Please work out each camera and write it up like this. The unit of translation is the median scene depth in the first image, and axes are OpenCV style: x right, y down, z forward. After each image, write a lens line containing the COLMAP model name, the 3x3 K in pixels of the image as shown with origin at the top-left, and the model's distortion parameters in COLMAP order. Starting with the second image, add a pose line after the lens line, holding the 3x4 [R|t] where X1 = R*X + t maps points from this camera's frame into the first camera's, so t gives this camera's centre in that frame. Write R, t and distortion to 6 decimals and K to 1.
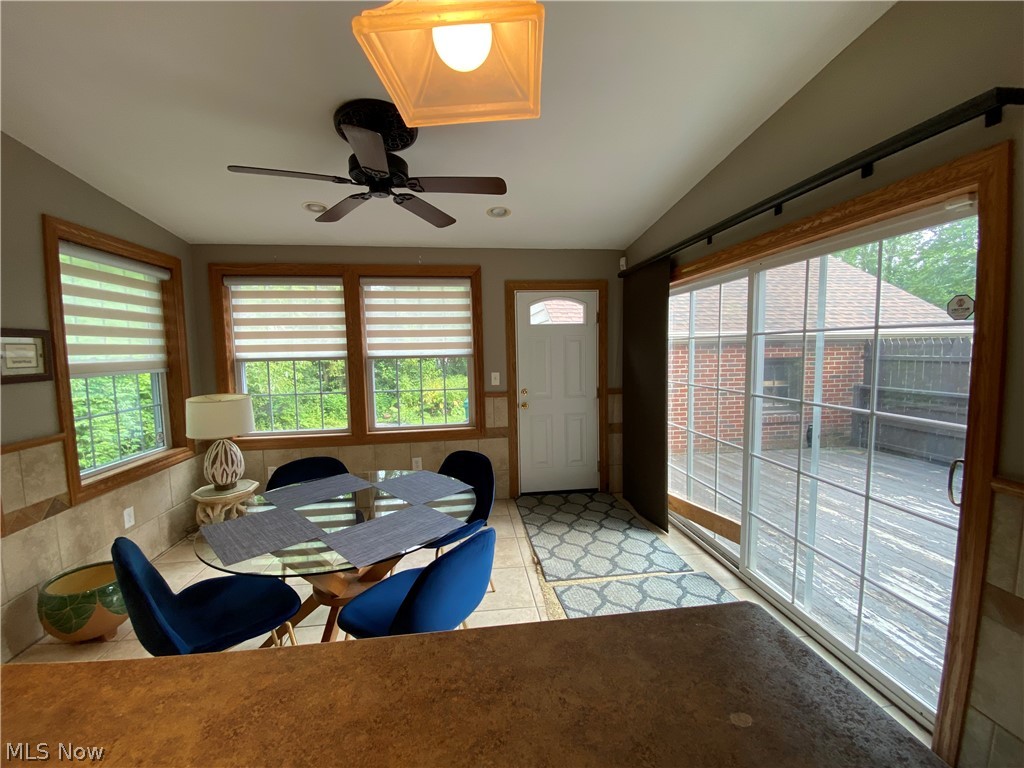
lens RADIAL K [[408.8, 0, 512.0], [0, 408.8, 384.0], [0, 0, 1]] dist [0.000598, -0.000025]
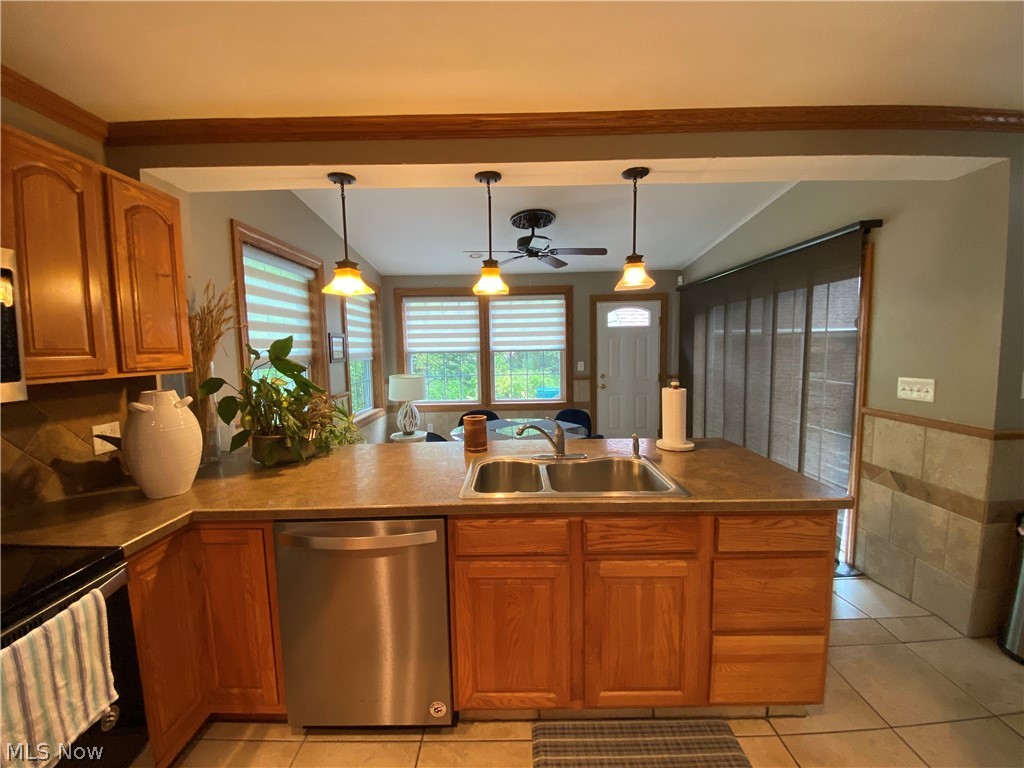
lens RADIAL K [[385.9, 0, 512.0], [0, 385.9, 384.0], [0, 0, 1]] dist [-0.000580, -0.000149]
pose [[0.988305, 0.012785, -0.151952, -0.078121], [-0.010342, 0.999804, 0.016857, 0.029156], [0.152138, -0.015089, 0.988244, -0.341615]]
